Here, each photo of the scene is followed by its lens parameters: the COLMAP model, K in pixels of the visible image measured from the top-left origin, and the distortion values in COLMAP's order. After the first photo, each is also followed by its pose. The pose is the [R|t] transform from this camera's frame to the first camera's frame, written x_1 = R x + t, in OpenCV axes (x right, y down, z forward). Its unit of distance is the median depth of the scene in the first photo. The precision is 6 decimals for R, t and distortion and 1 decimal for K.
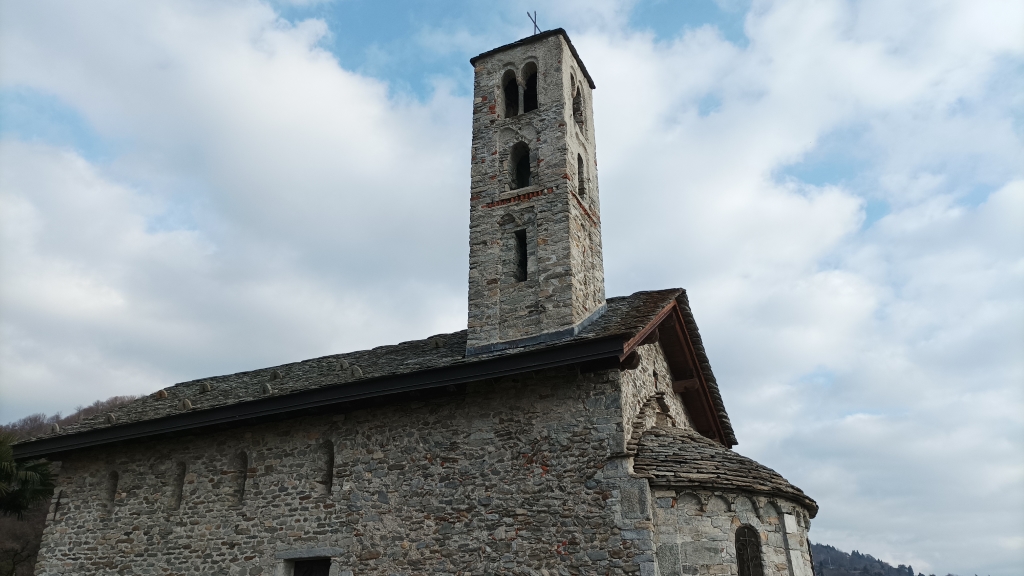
lens RADIAL K [[757.5, 0, 519.5], [0, 757.5, 294.3], [0, 0, 1]] dist [0.044923, -0.039540]
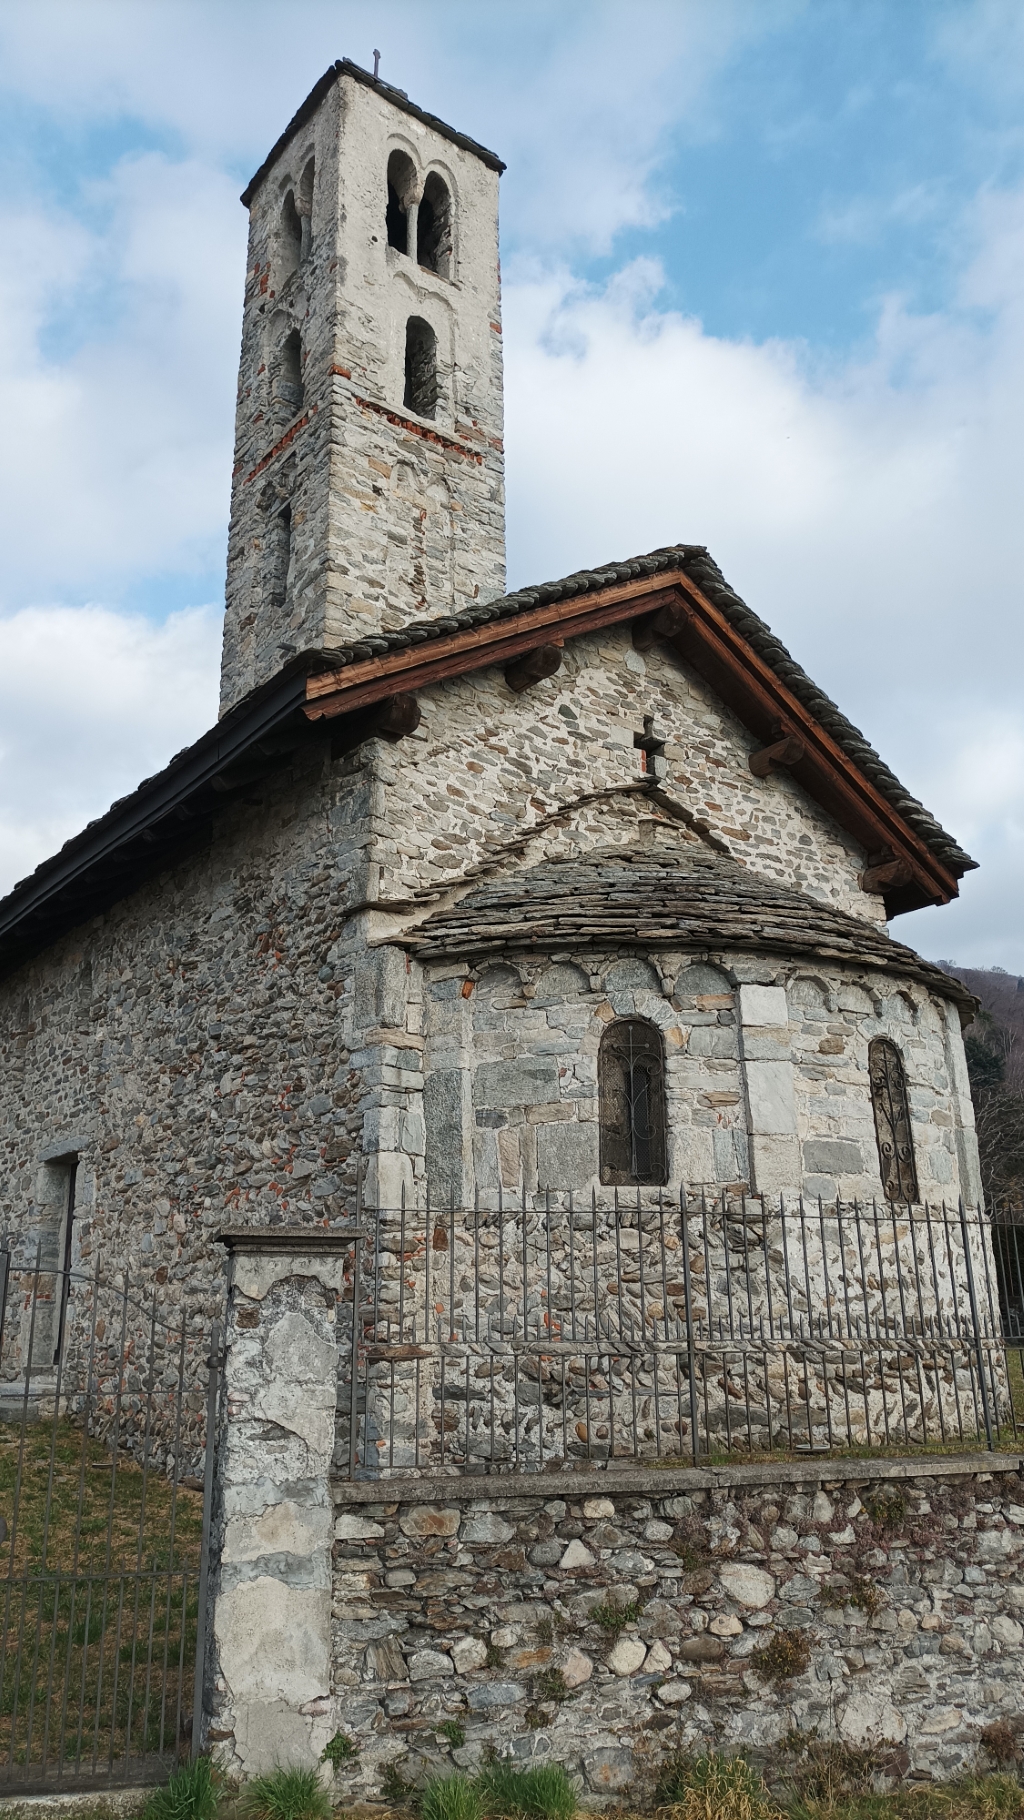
lens RADIAL K [[1346.3, 0, 527.7], [0, 1346.3, 919.8], [0, 0, 1]] dist [0.044923, -0.039540]
pose [[0.891755, -0.139273, -0.430552, 0.491113], [0.194395, 0.977097, 0.086561, 0.135222], [0.408635, -0.160889, 0.898405, 0.215193]]
